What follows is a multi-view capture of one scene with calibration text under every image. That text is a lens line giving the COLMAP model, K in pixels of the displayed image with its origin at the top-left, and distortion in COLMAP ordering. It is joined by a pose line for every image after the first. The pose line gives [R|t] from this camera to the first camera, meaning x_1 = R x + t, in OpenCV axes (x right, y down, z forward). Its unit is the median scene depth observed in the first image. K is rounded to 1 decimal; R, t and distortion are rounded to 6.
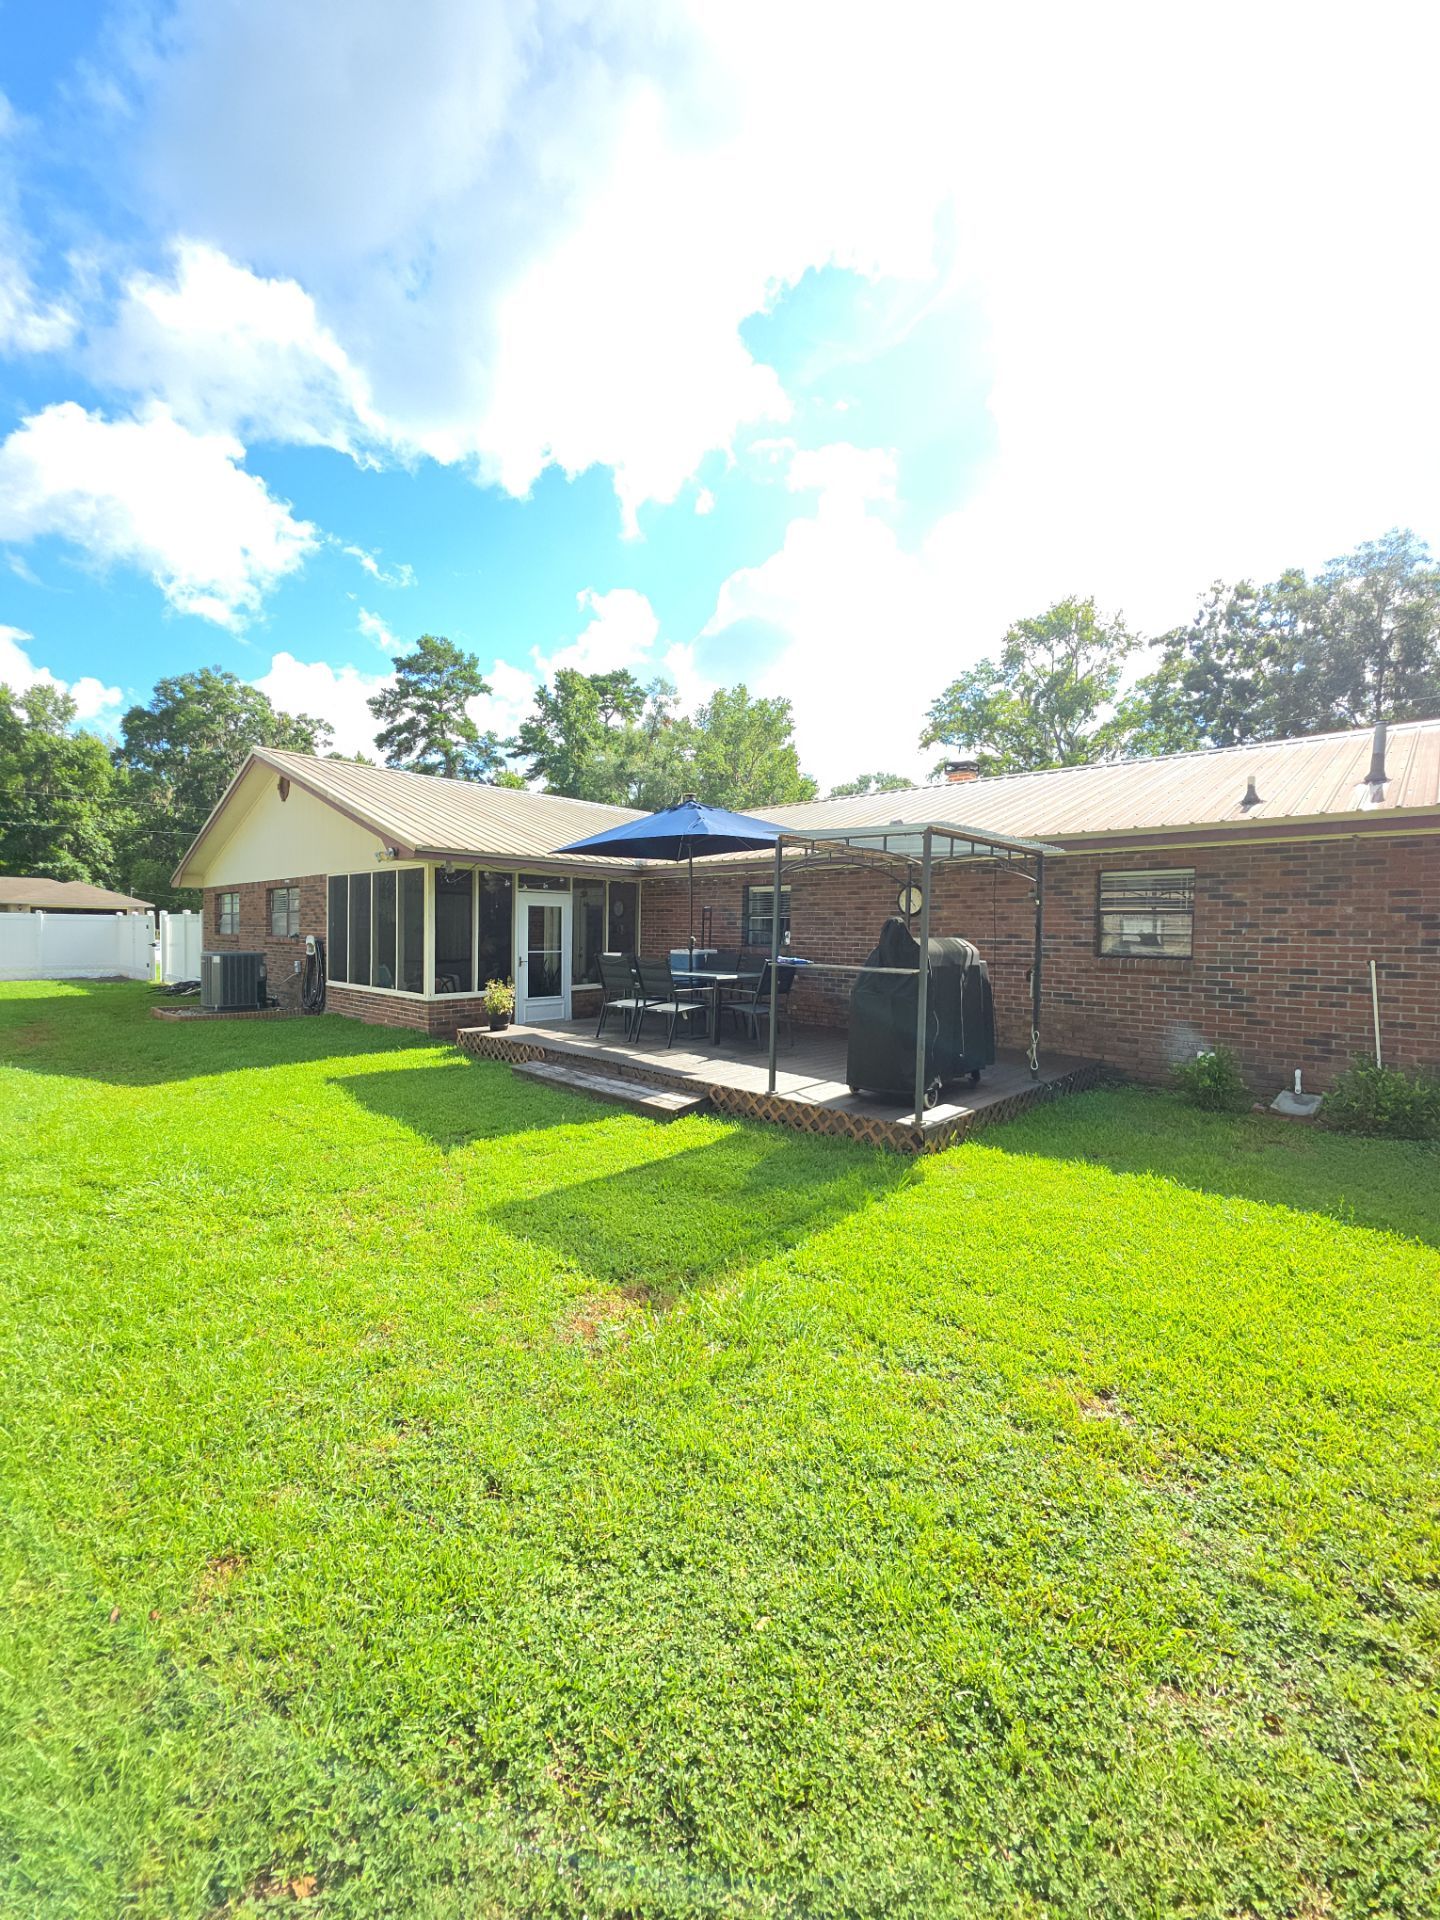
lens RADIAL K [[764.9, 0, 726.9], [0, 764.9, 954.7], [0, 0, 1]] dist [-0.000219, 0.000131]
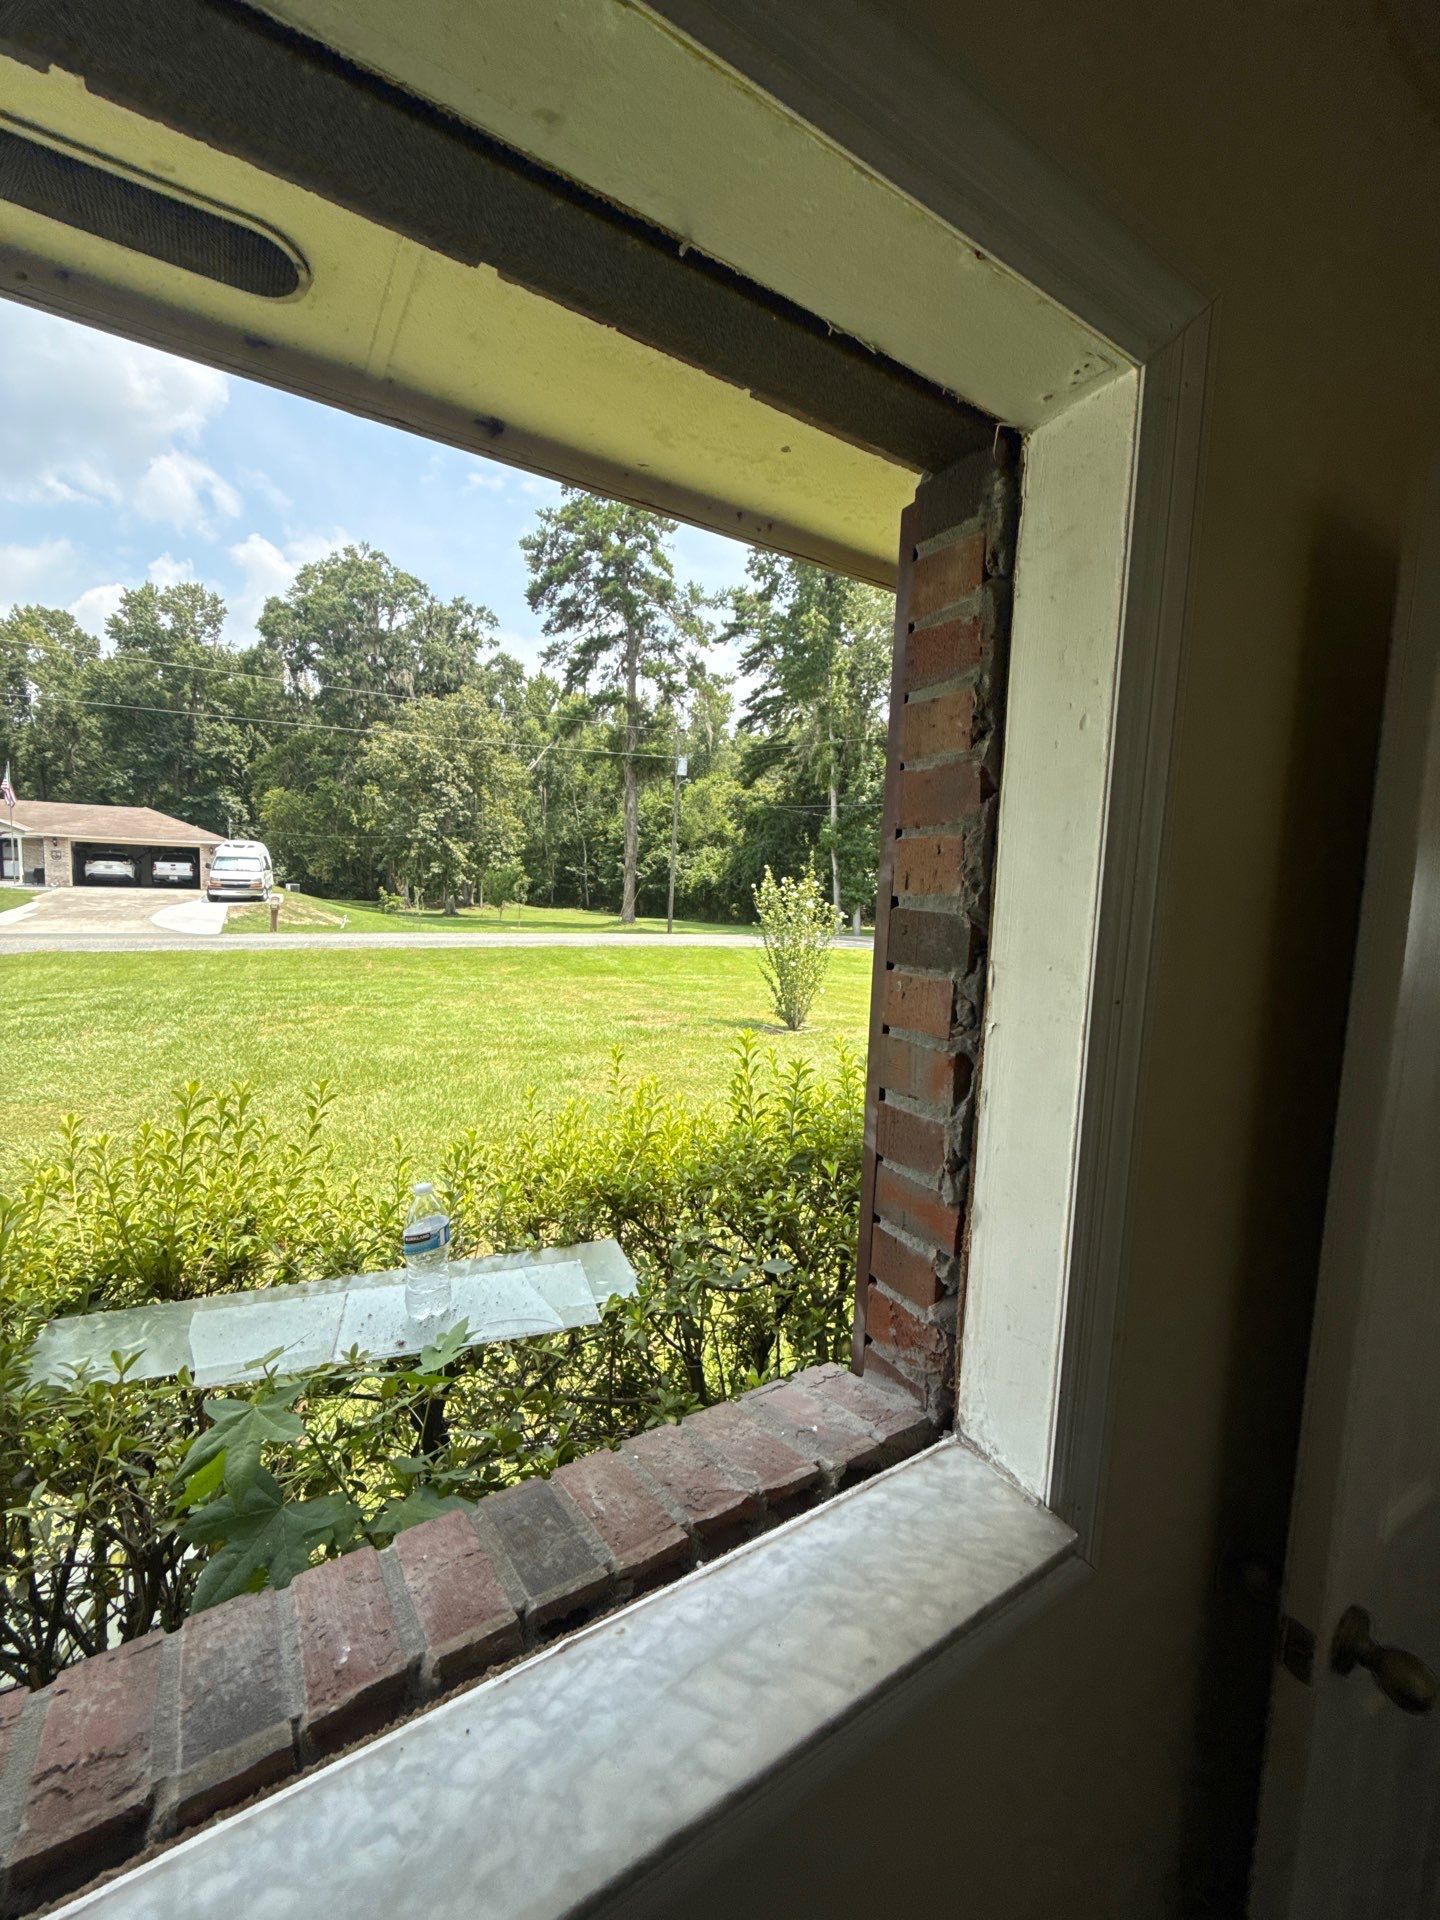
lens RADIAL K [[765.3, 0, 721.4], [0, 765.3, 959.2], [0, 0, 1]] dist [0.002532, -0.000150]
pose [[0.969341, 0.043781, -0.241786, -0.632286], [-0.027454, 0.997135, 0.070488, -0.091815], [0.244179, -0.061689, 0.967766, 1.958154]]
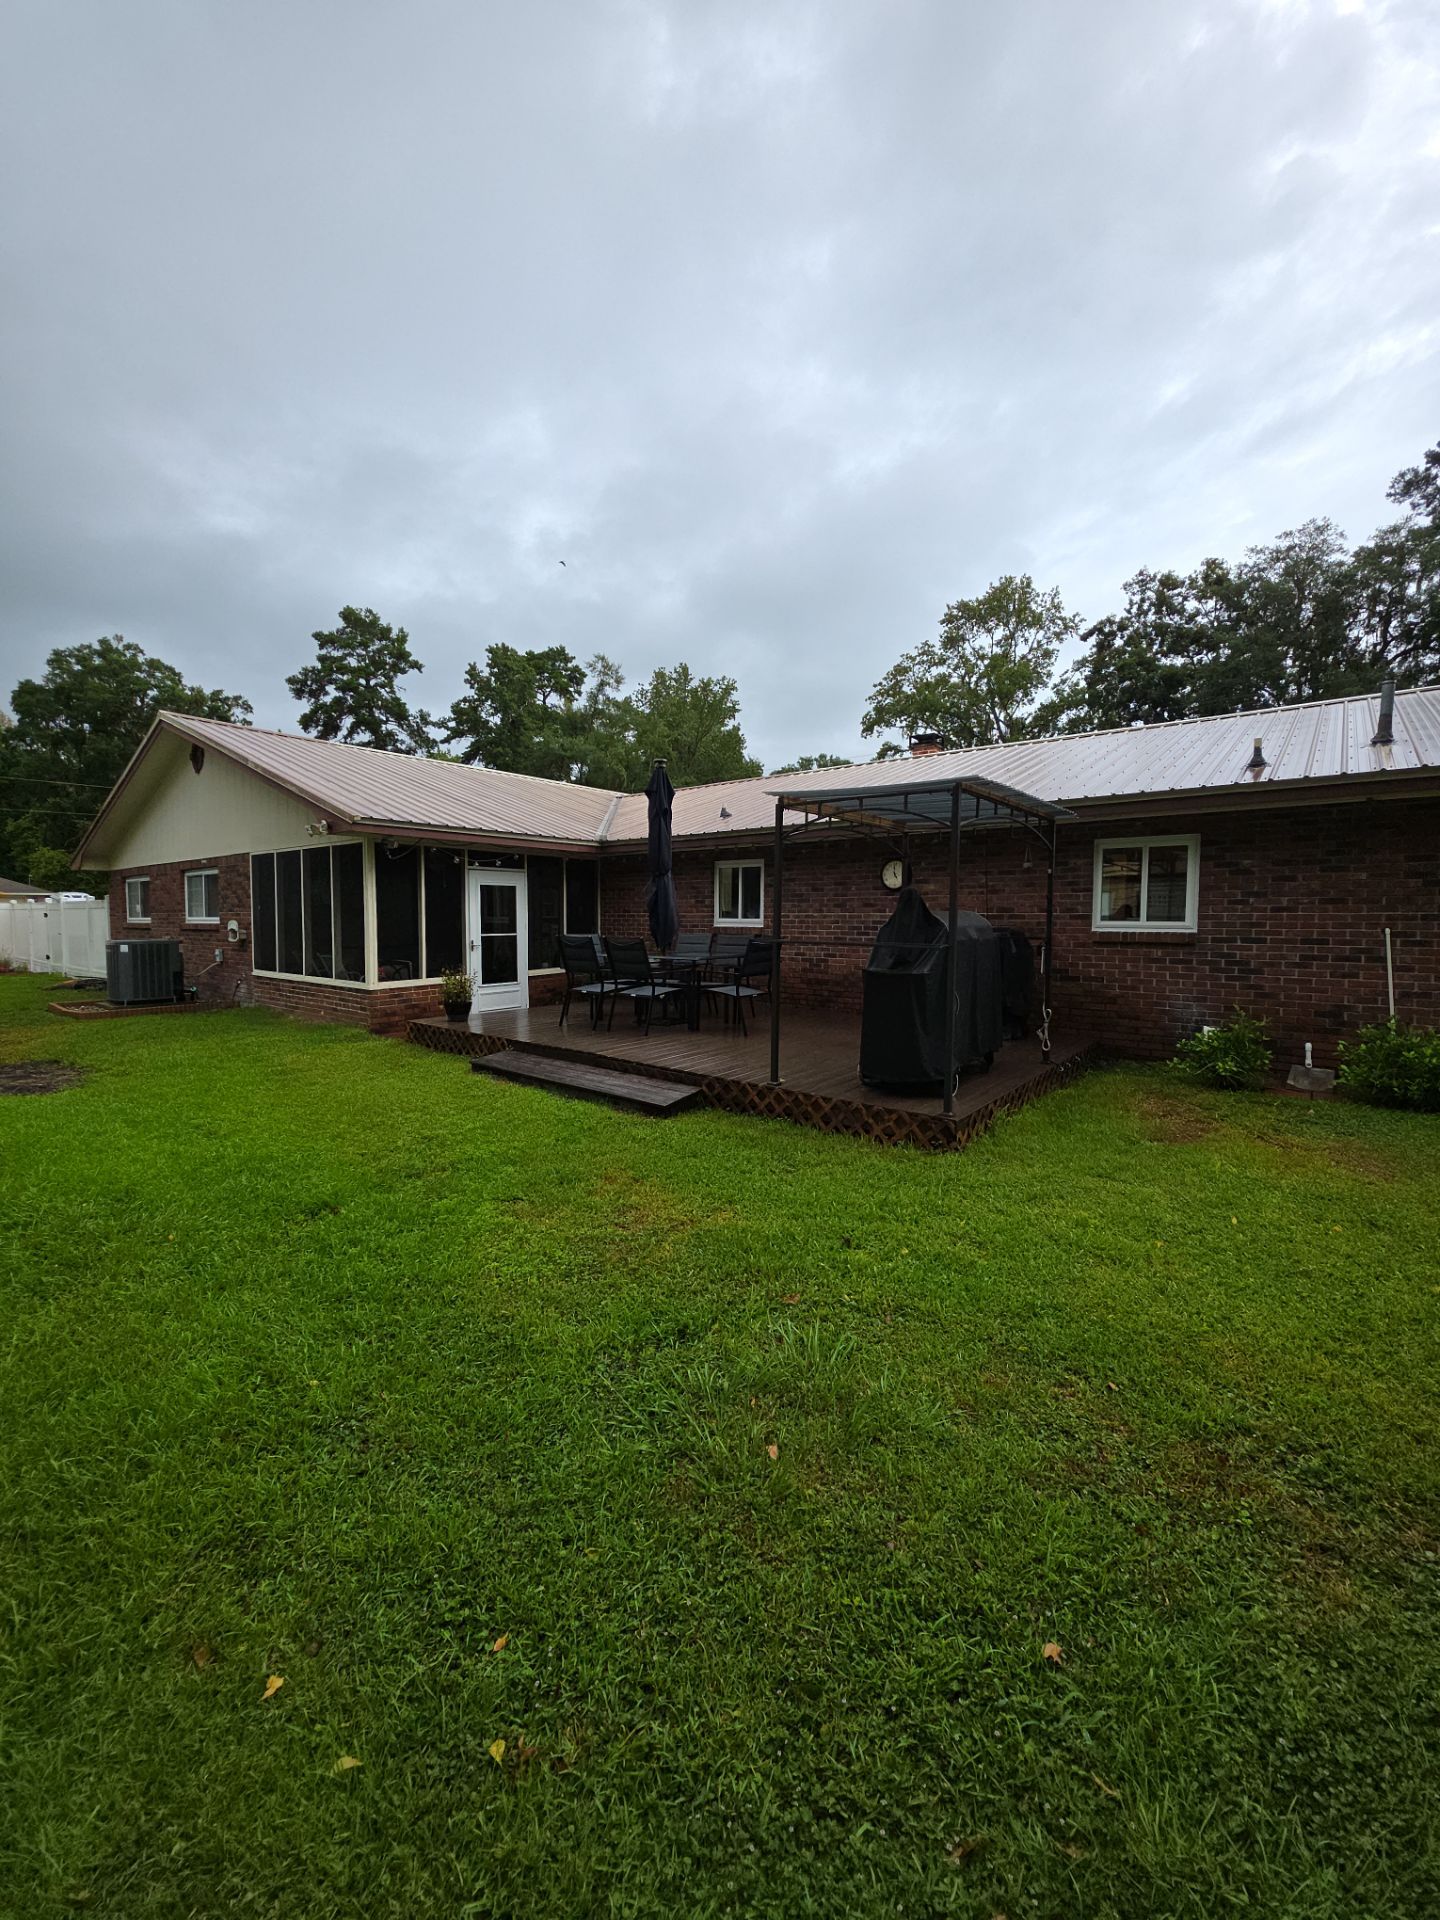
lens RADIAL K [[765.3, 0, 721.4], [0, 765.3, 959.2], [0, 0, 1]] dist [0.002532, -0.000150]
pose [[0.997510, -0.015669, 0.068763, -0.032295], [0.013989, 0.999593, 0.024845, 0.006121], [-0.069125, -0.023821, 0.997324, 0.057138]]
